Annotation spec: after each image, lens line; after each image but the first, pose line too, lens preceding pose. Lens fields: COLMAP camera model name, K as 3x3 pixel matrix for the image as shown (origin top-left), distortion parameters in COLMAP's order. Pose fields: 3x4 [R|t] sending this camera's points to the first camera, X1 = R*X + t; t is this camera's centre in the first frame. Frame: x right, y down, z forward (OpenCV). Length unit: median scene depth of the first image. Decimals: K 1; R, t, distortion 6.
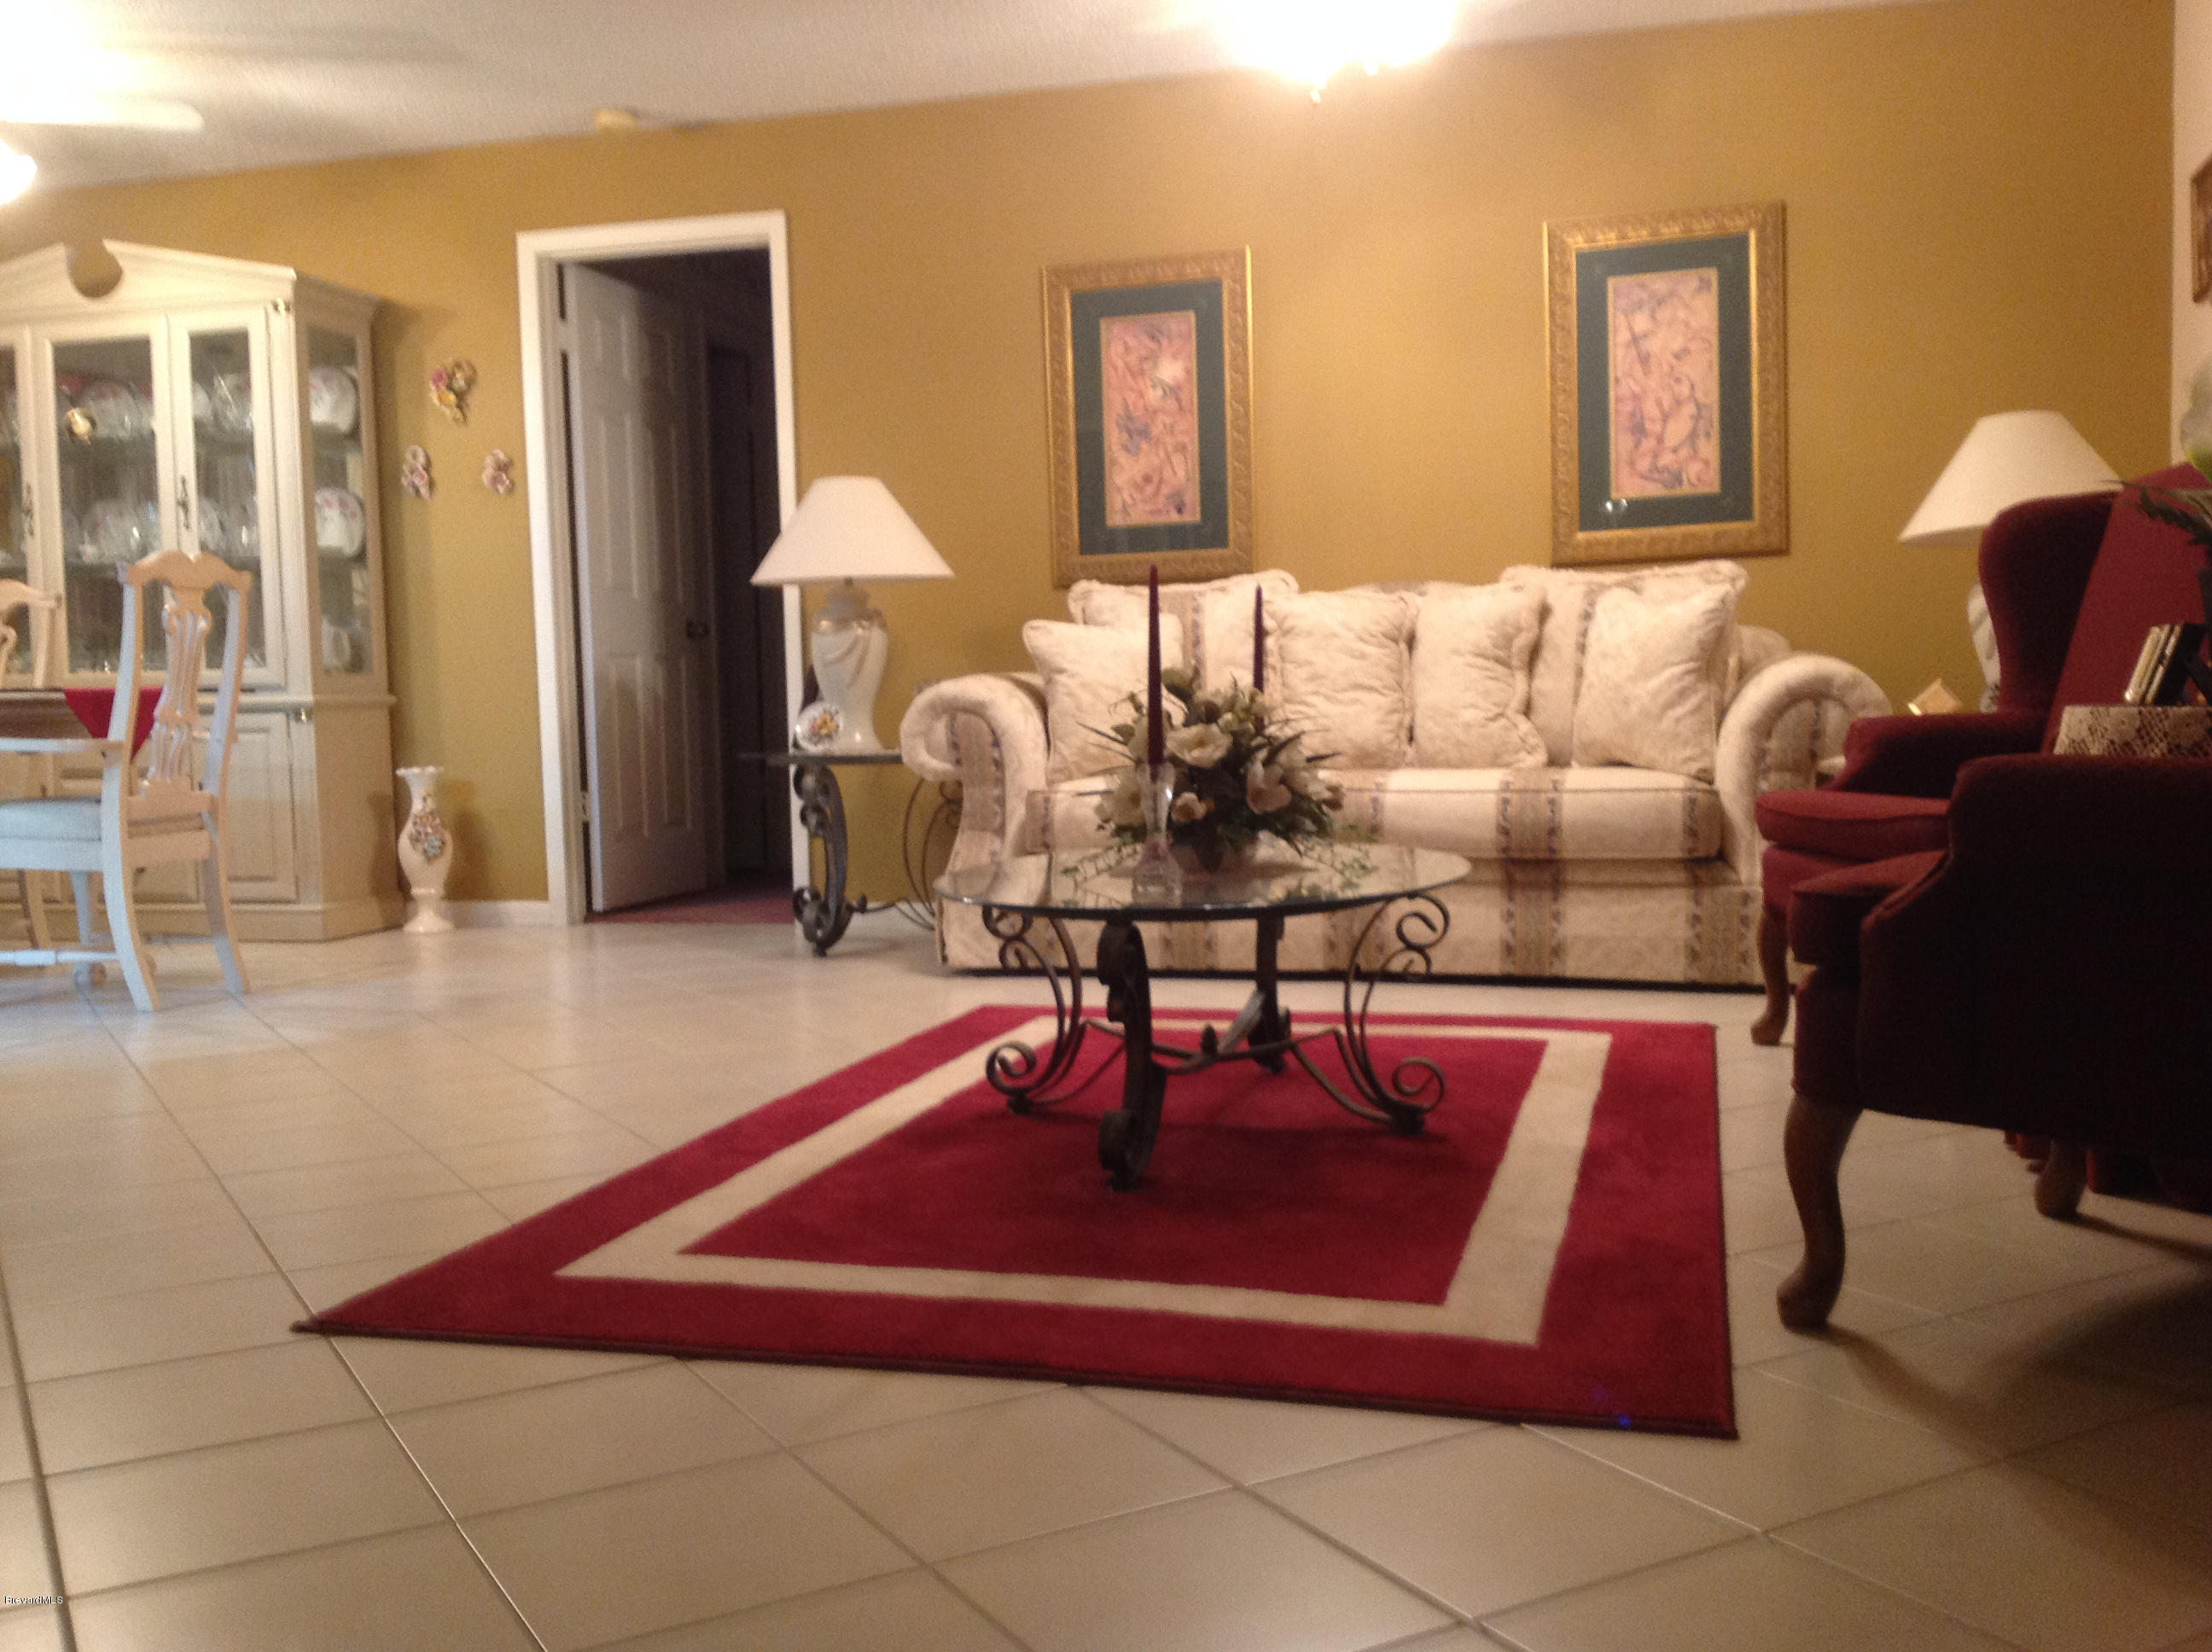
lens RADIAL K [[2080.3, 0, 1106.0], [0, 2080.3, 826.0], [0, 0, 1]] dist [0.208900, -0.473718]
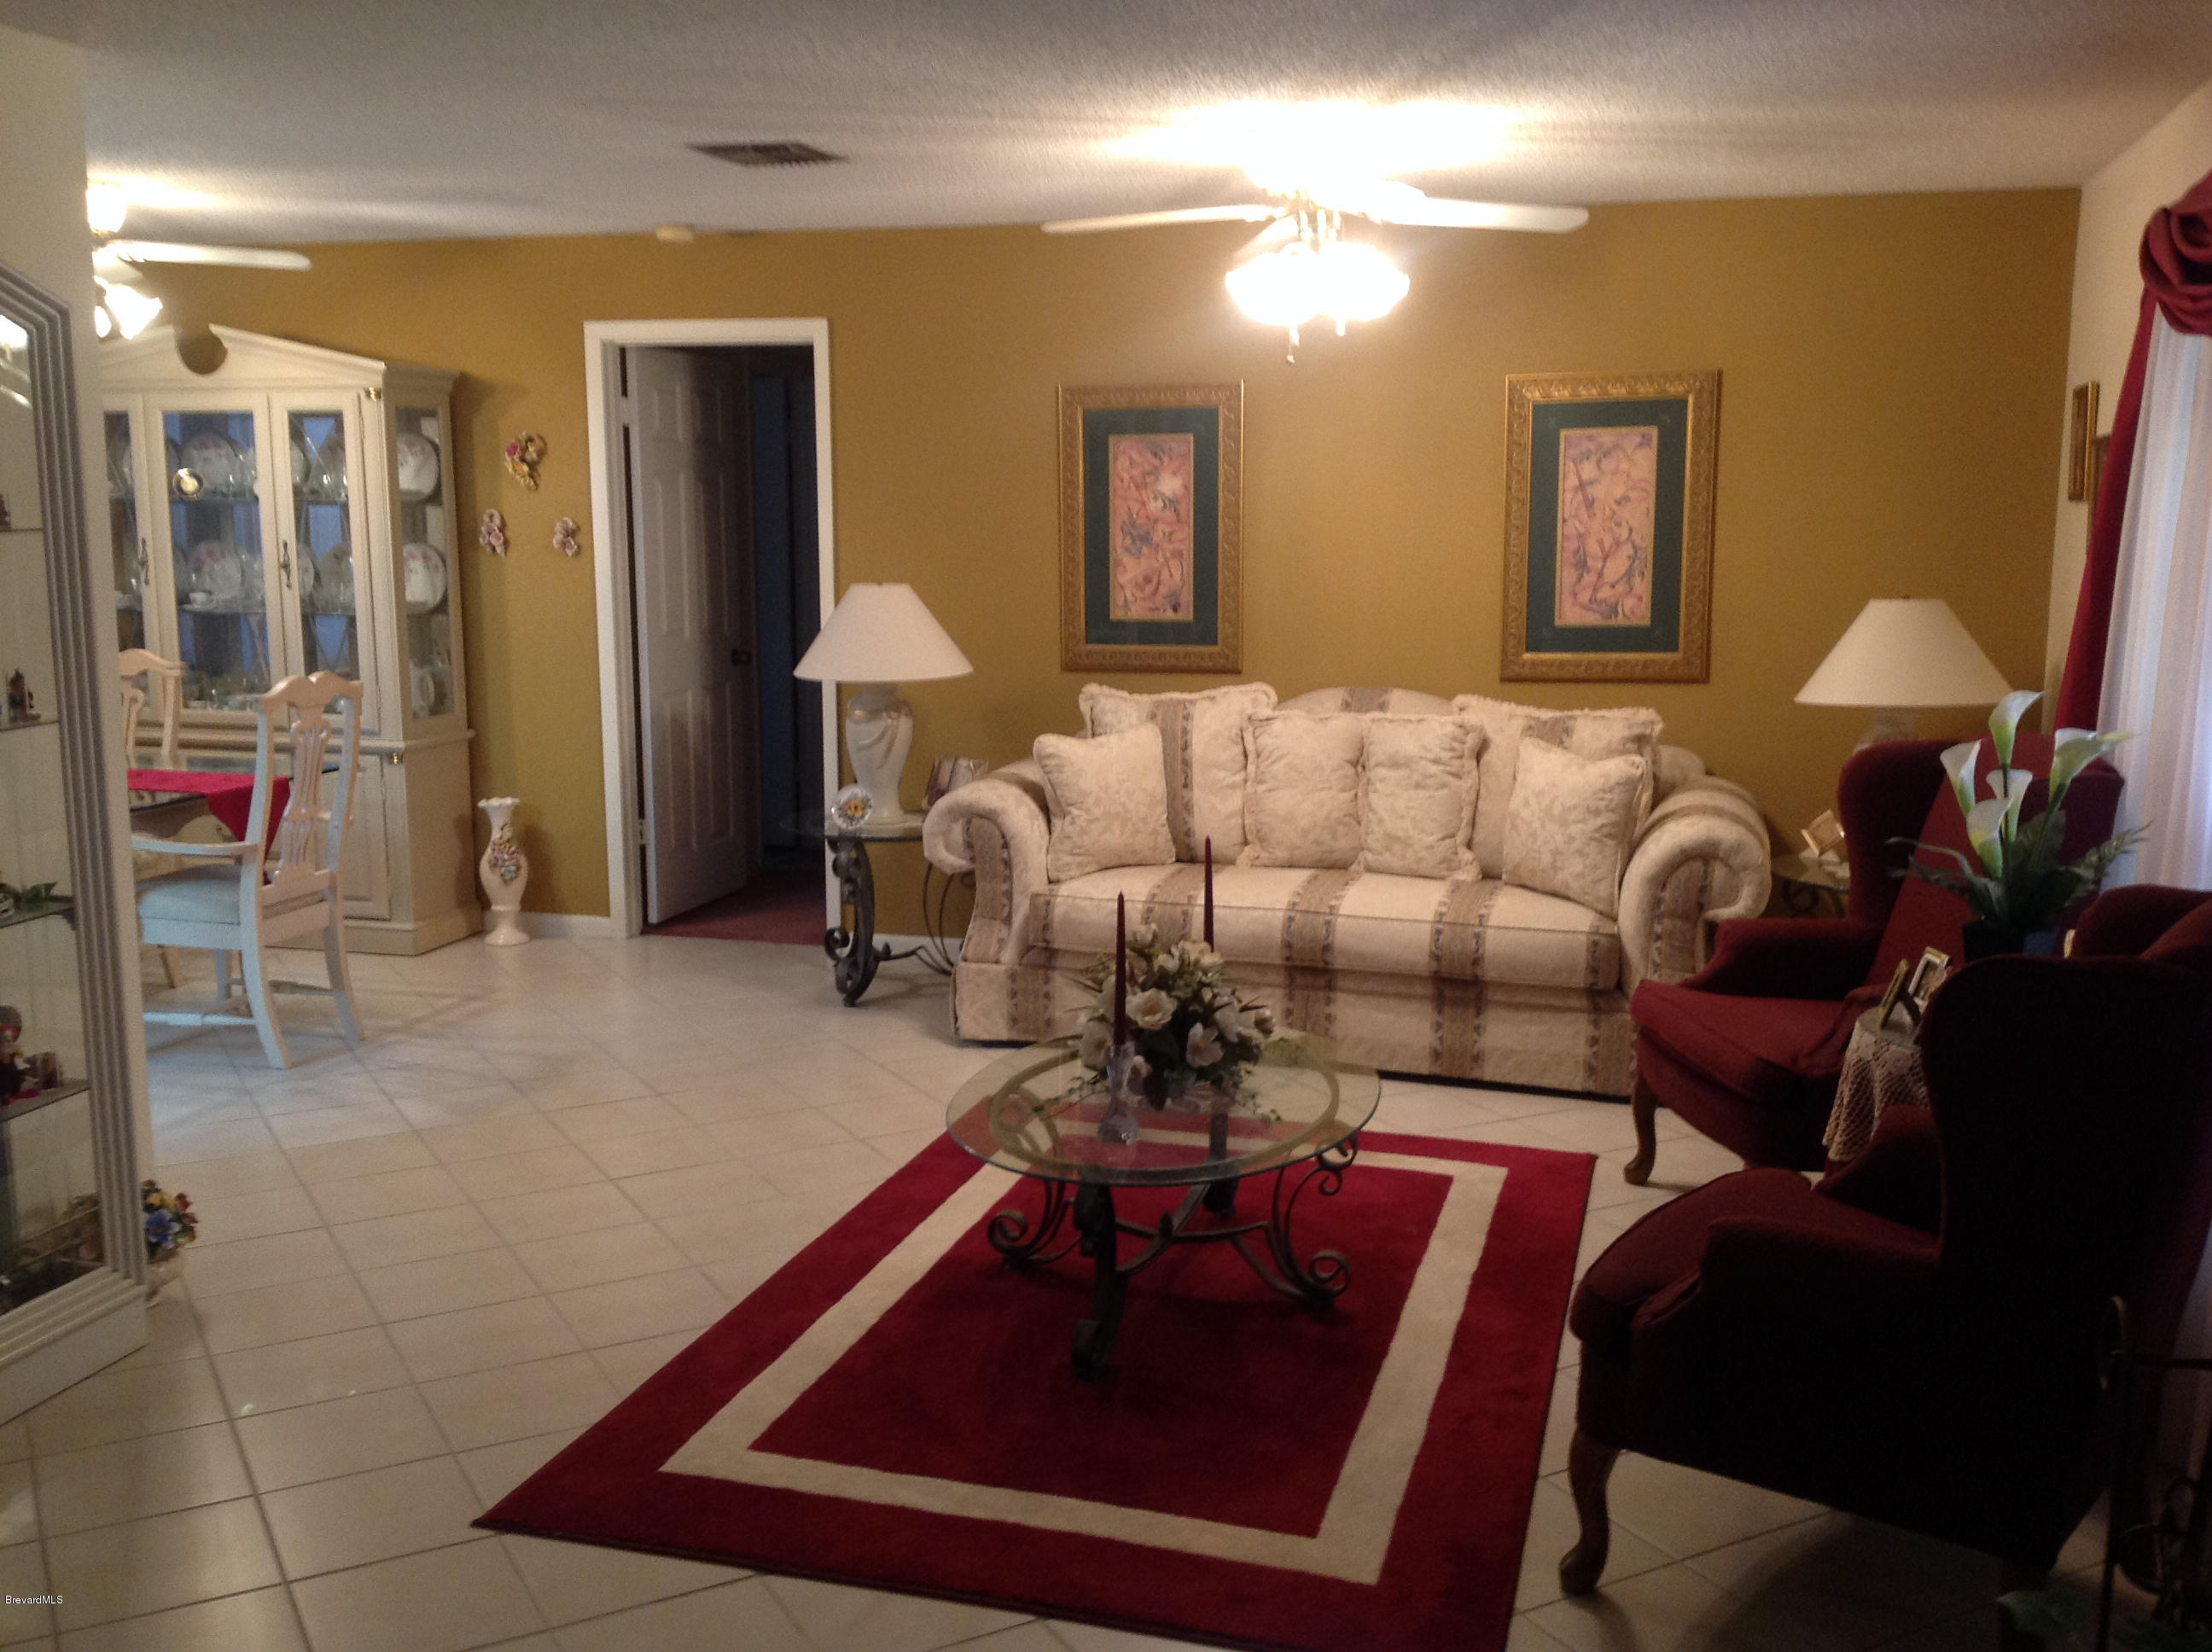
lens RADIAL K [[2080.3, 0, 1106.0], [0, 2080.3, 826.0], [0, 0, 1]] dist [0.208900, -0.473718]
pose [[0.999594, 0.027705, -0.006598, 0.009211], [-0.026866, 0.994173, 0.104396, -0.157654], [0.009452, -0.104177, 0.994514, -0.133216]]
